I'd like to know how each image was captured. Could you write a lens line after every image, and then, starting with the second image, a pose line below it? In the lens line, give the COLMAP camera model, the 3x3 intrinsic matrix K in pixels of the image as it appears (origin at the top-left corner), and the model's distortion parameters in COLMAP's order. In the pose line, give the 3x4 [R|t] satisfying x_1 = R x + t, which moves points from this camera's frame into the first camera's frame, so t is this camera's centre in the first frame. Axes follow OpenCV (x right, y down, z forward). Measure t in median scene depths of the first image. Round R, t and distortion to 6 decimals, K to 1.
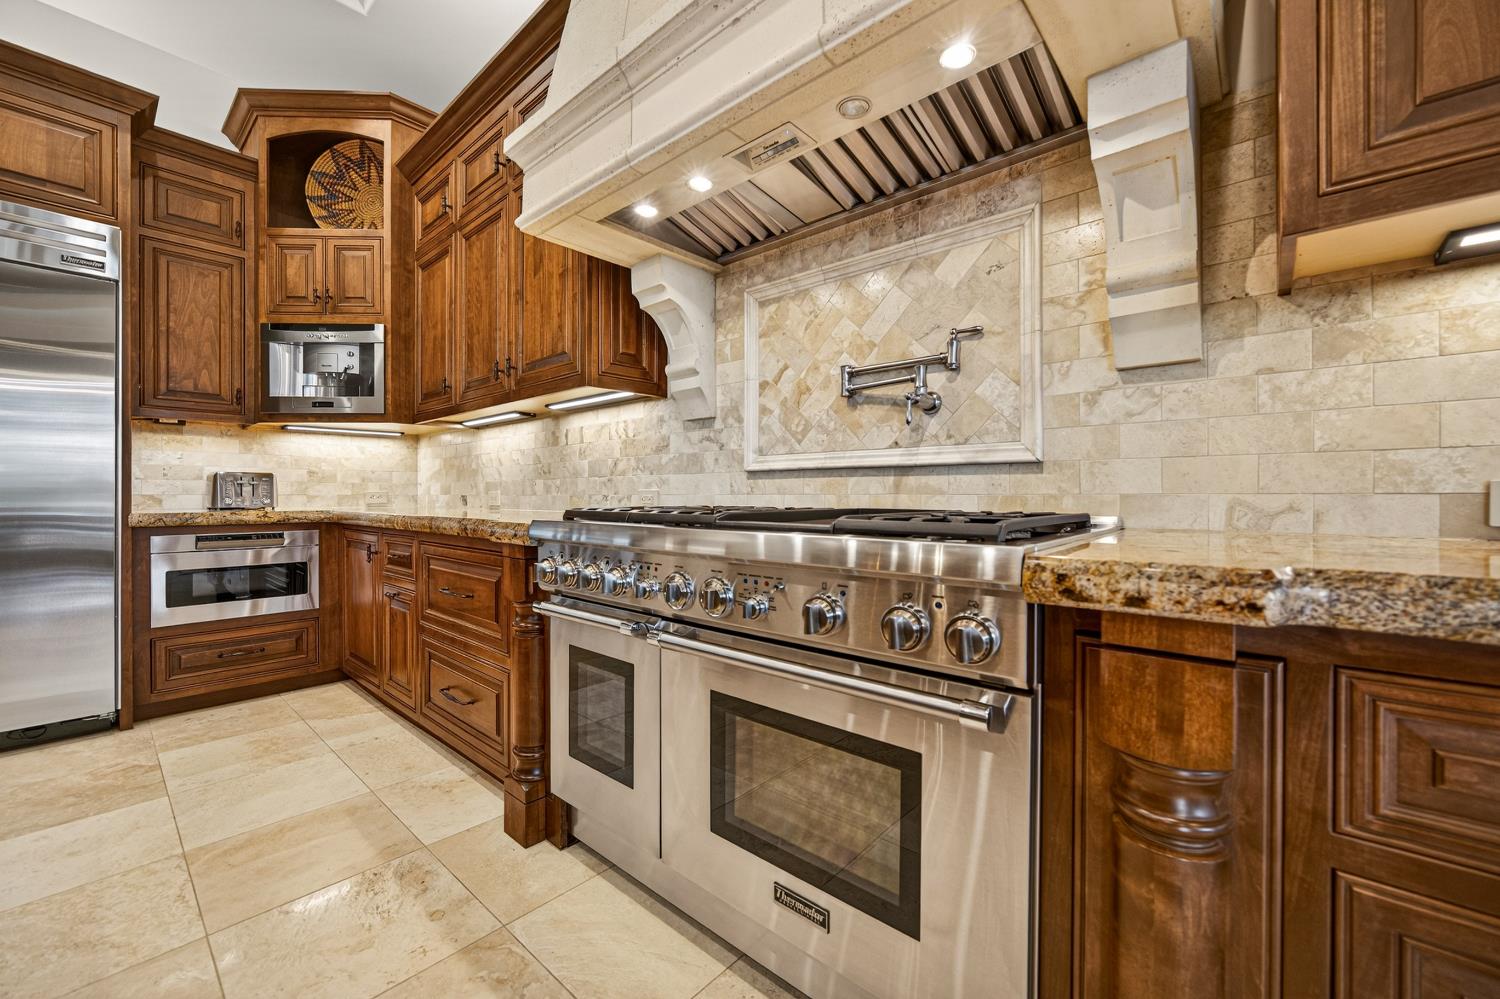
lens RADIAL K [[579.2, 0, 750.0], [0, 579.2, 499.5], [0, 0, 1]] dist [-0.028516, 0.006343]
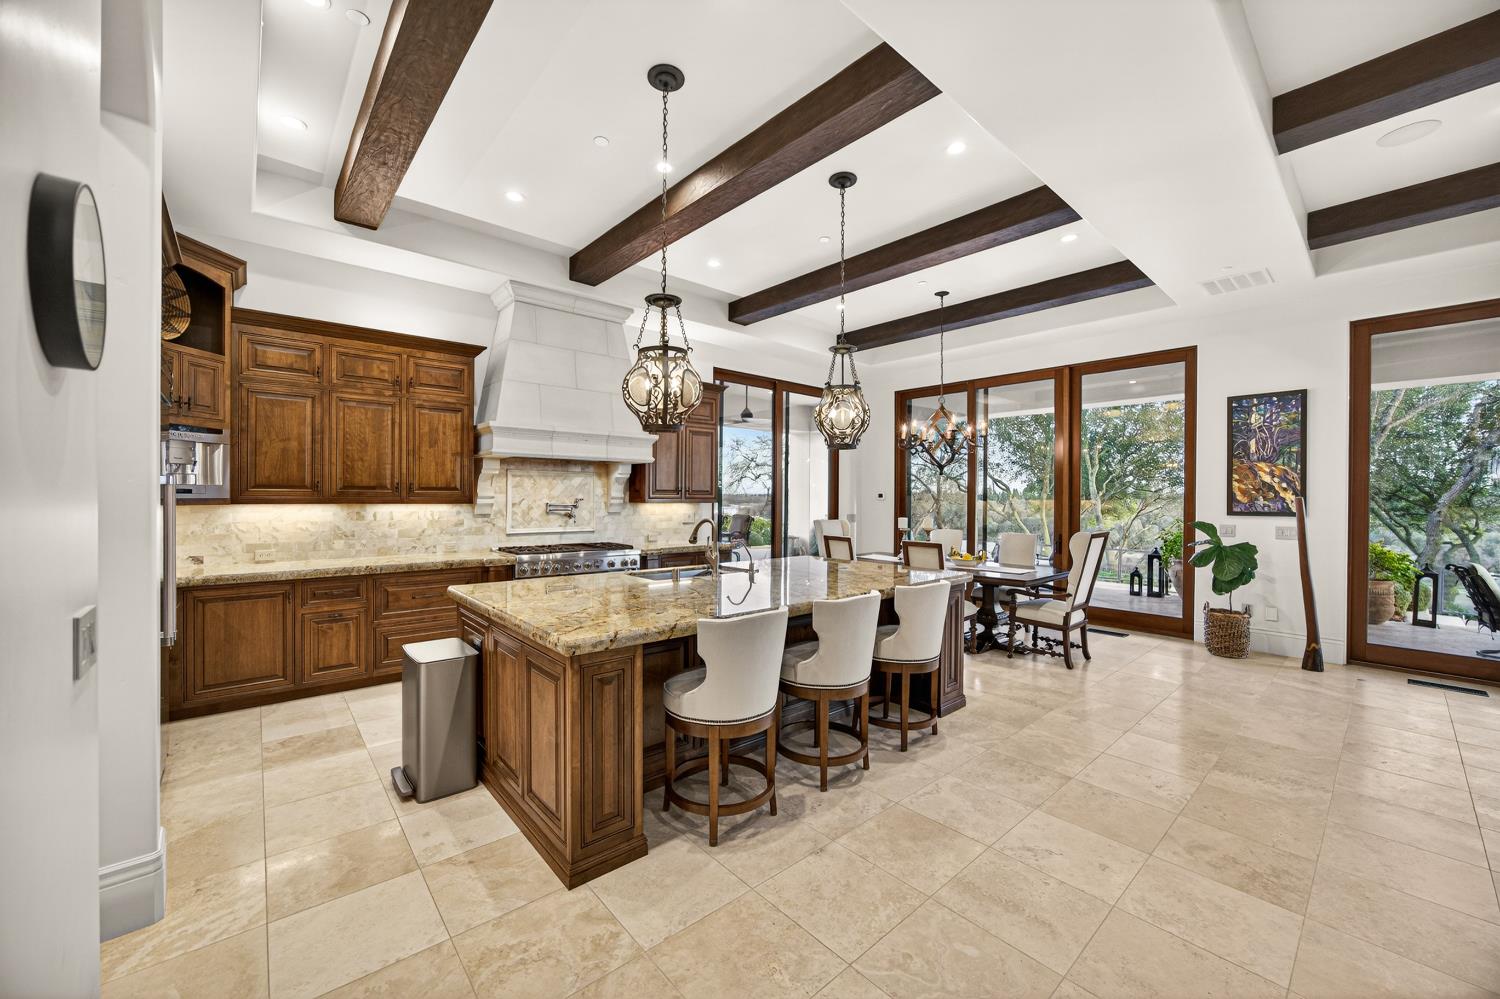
lens RADIAL K [[579.2, 0, 750.0], [0, 579.2, 499.5], [0, 0, 1]] dist [-0.028516, 0.006343]
pose [[0.119995, 0.002139, 0.992772, -1.806000], [0.002521, 0.999994, -0.002459, -0.140825], [-0.992771, 0.002798, 0.119989, -0.352613]]
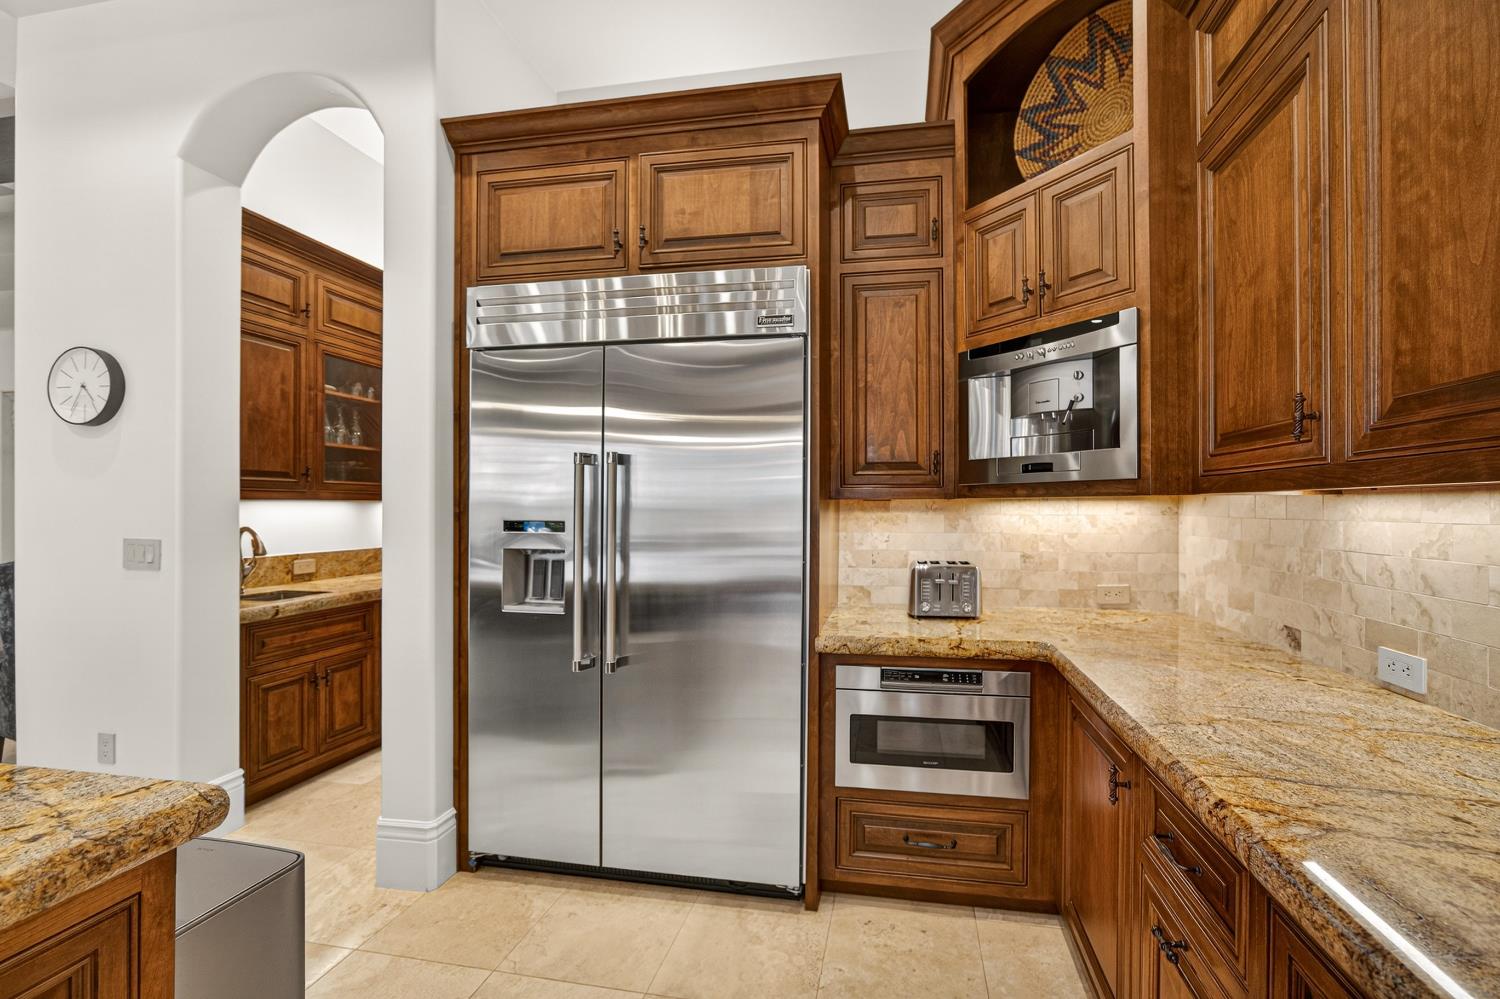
lens RADIAL K [[622.0, 0, 811.8], [0, 622.0, 510.2], [0, 0, 1]] dist [-0.035950, 0.025024]
pose [[0.532102, 0.002391, -0.846677, -0.323328], [-0.007844, 0.999967, -0.002105, -0.118442], [0.846644, 0.007761, 0.532103, 0.453611]]
